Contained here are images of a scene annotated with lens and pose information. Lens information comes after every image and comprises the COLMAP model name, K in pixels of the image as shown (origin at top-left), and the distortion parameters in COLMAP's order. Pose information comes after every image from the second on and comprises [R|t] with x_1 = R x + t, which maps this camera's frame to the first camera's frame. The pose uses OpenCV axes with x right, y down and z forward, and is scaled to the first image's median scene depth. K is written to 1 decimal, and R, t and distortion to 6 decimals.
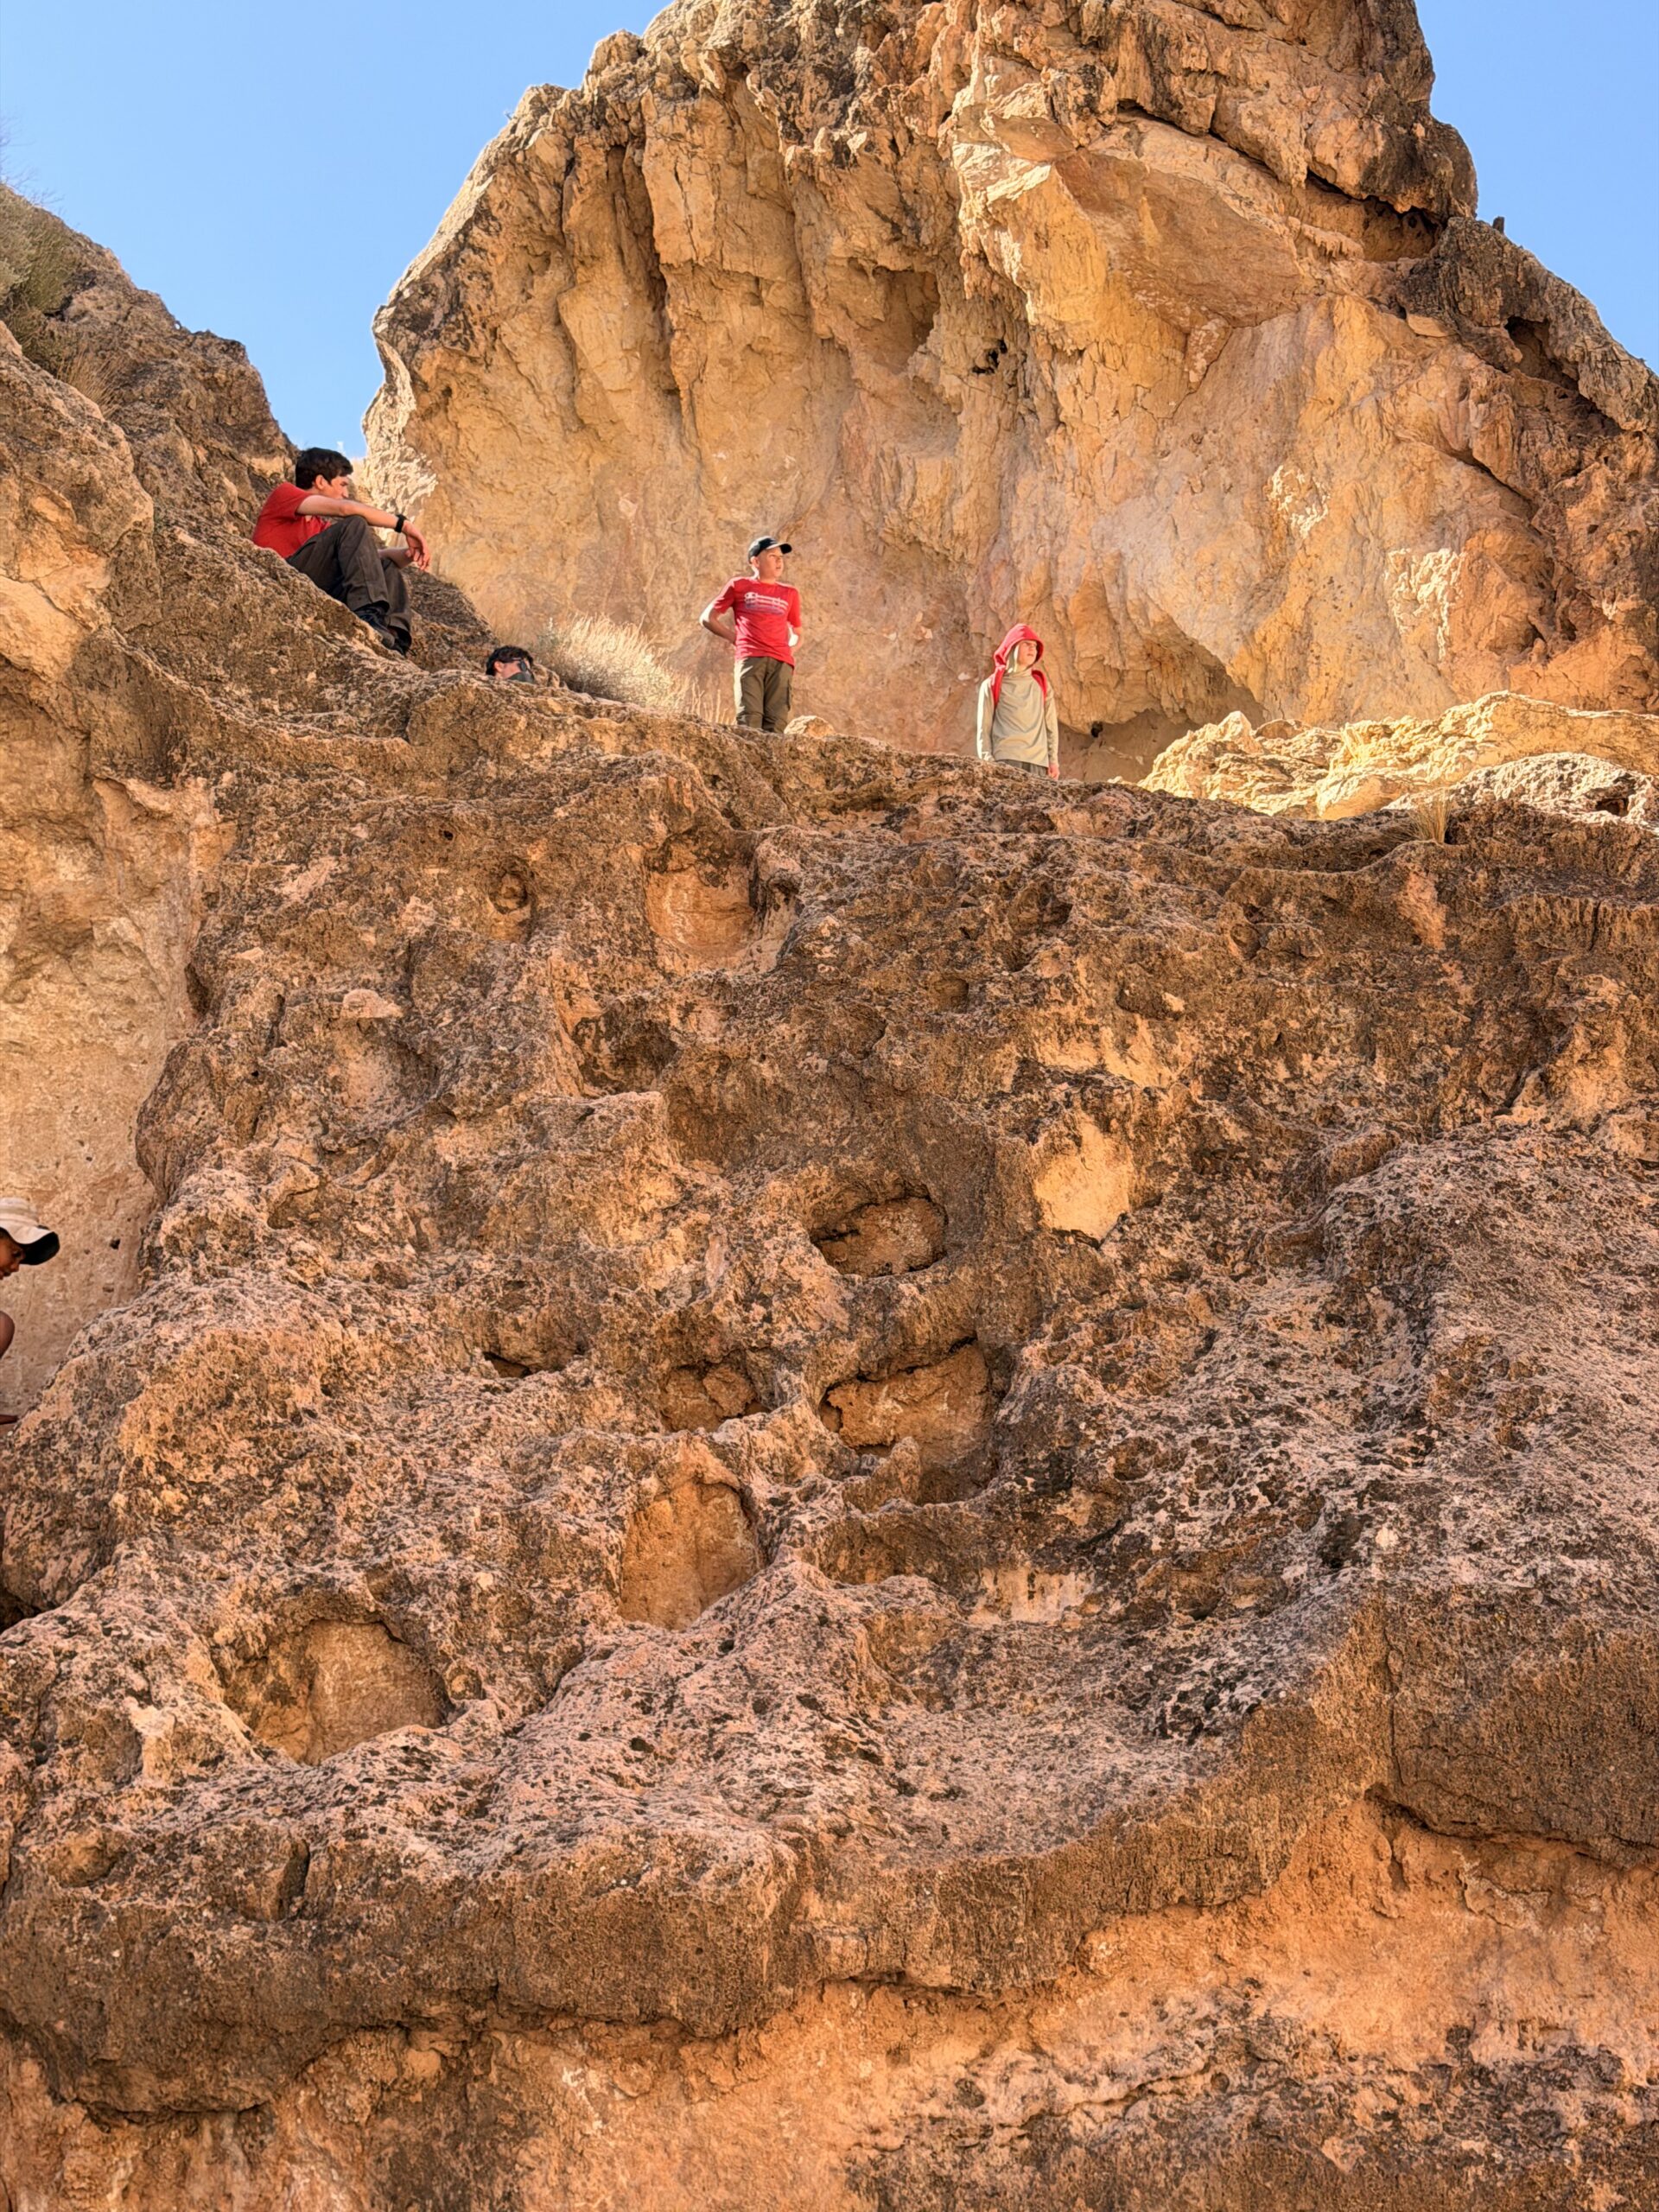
lens RADIAL K [[3153.9, 0, 829.5], [0, 3153.9, 1106.0], [0, 0, 1]] dist [0.180795, -0.394114]
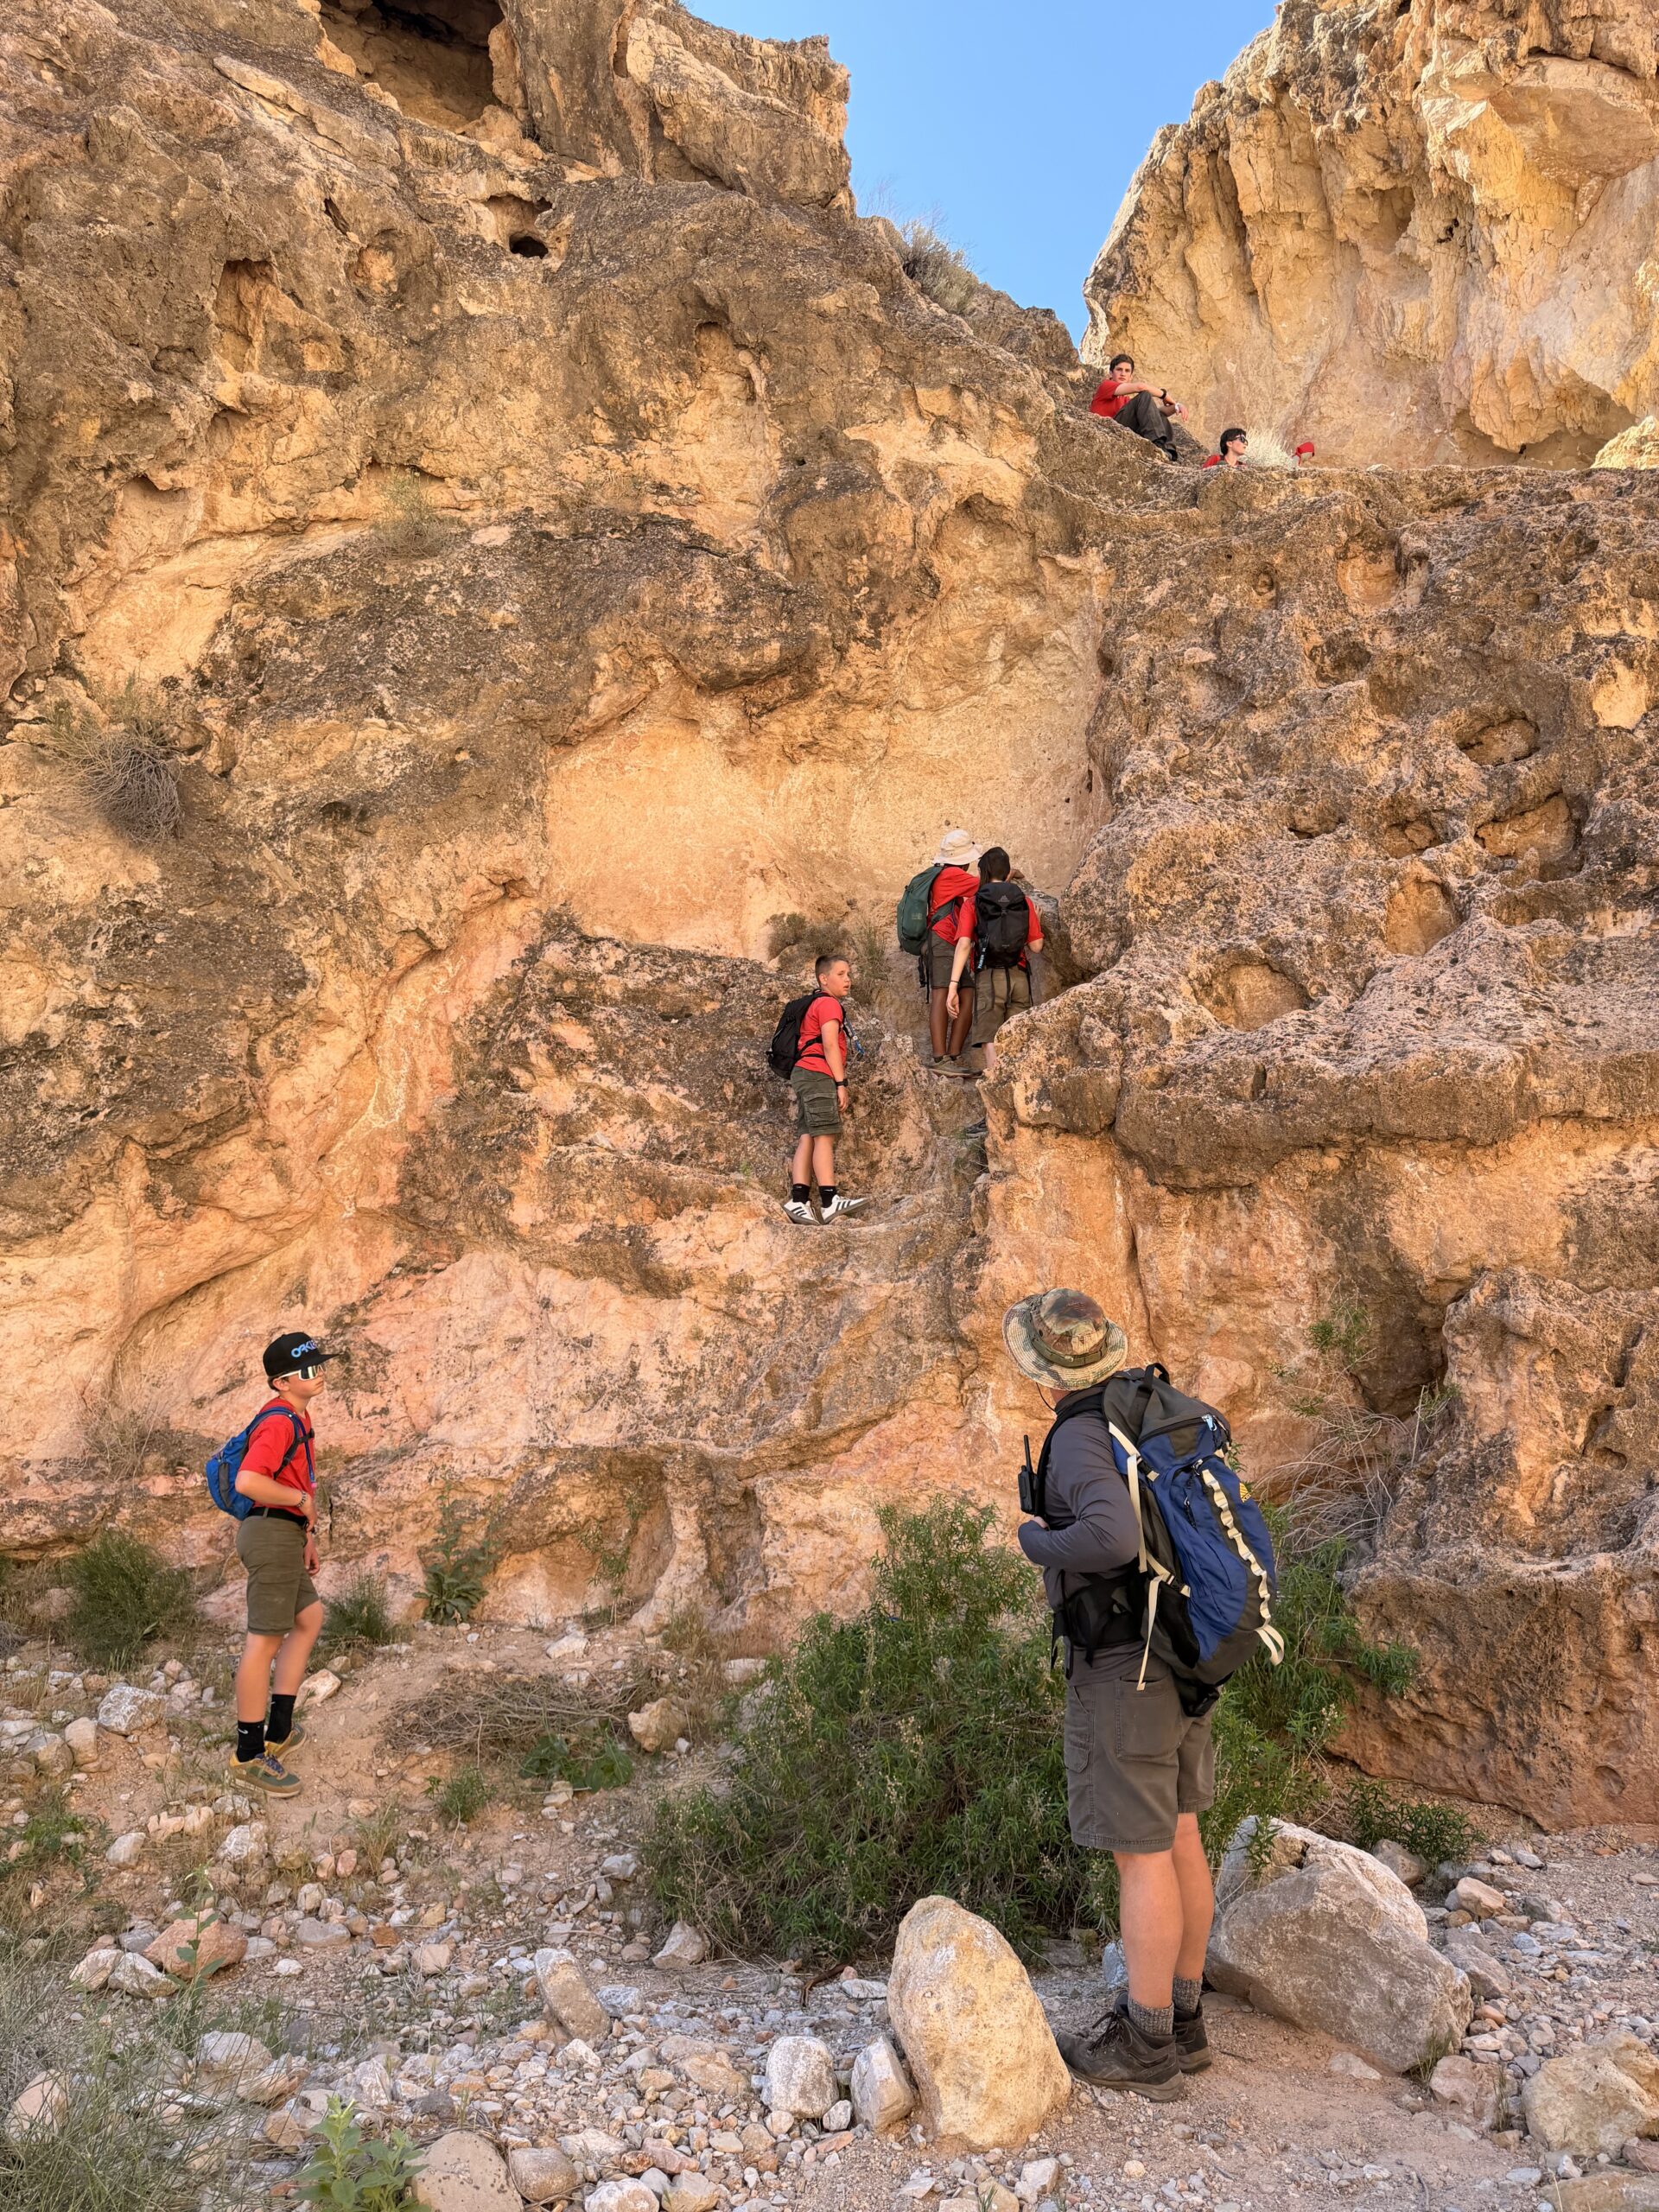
lens RADIAL K [[1565.0, 0, 825.2], [0, 1565.0, 1142.8], [0, 0, 1]] dist [0.032253, -0.052522]
pose [[0.945407, -0.043237, -0.323012, -0.069269], [0.123421, 0.964833, 0.232087, 0.004732], [0.301618, -0.259283, 0.917496, -0.024593]]
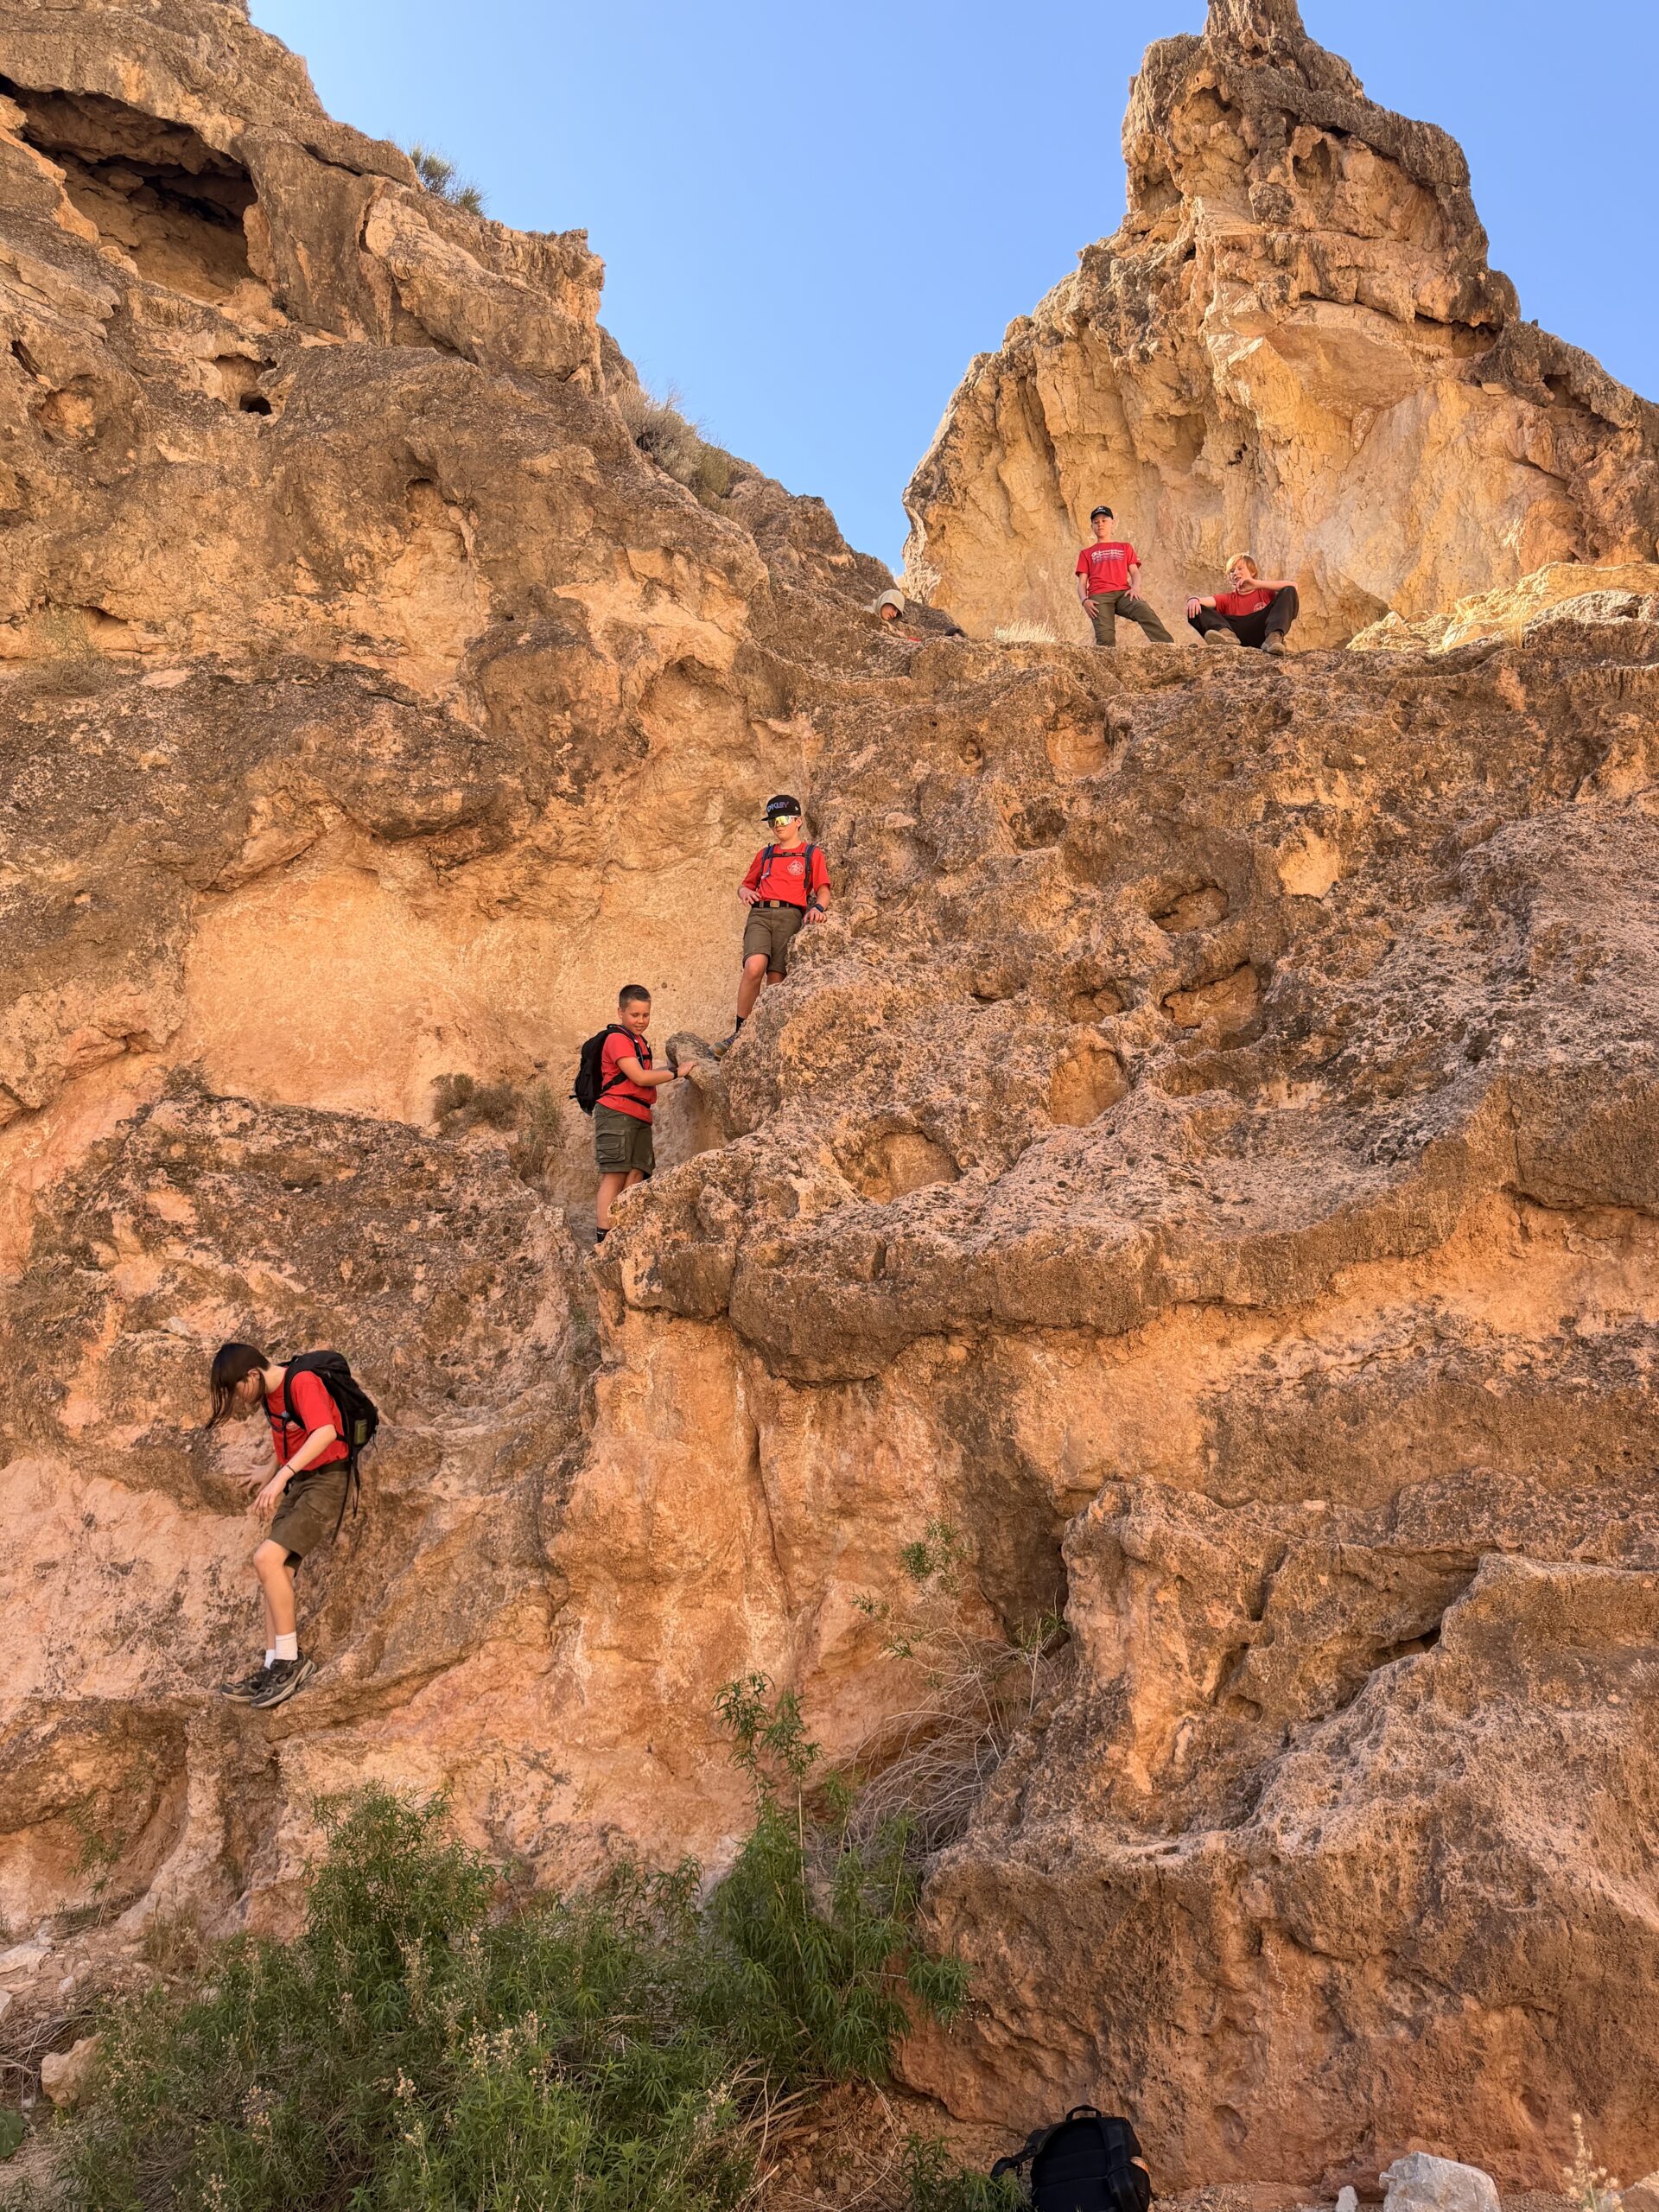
lens RADIAL K [[1595.1, 0, 792.9], [0, 1595.1, 1082.0], [0, 0, 1]] dist [0.168453, -0.367676]
pose [[0.967162, -0.076725, -0.242304, 0.012310], [0.101509, 0.990618, 0.091500, 0.030610], [0.233010, -0.113091, 0.965876, 0.059673]]
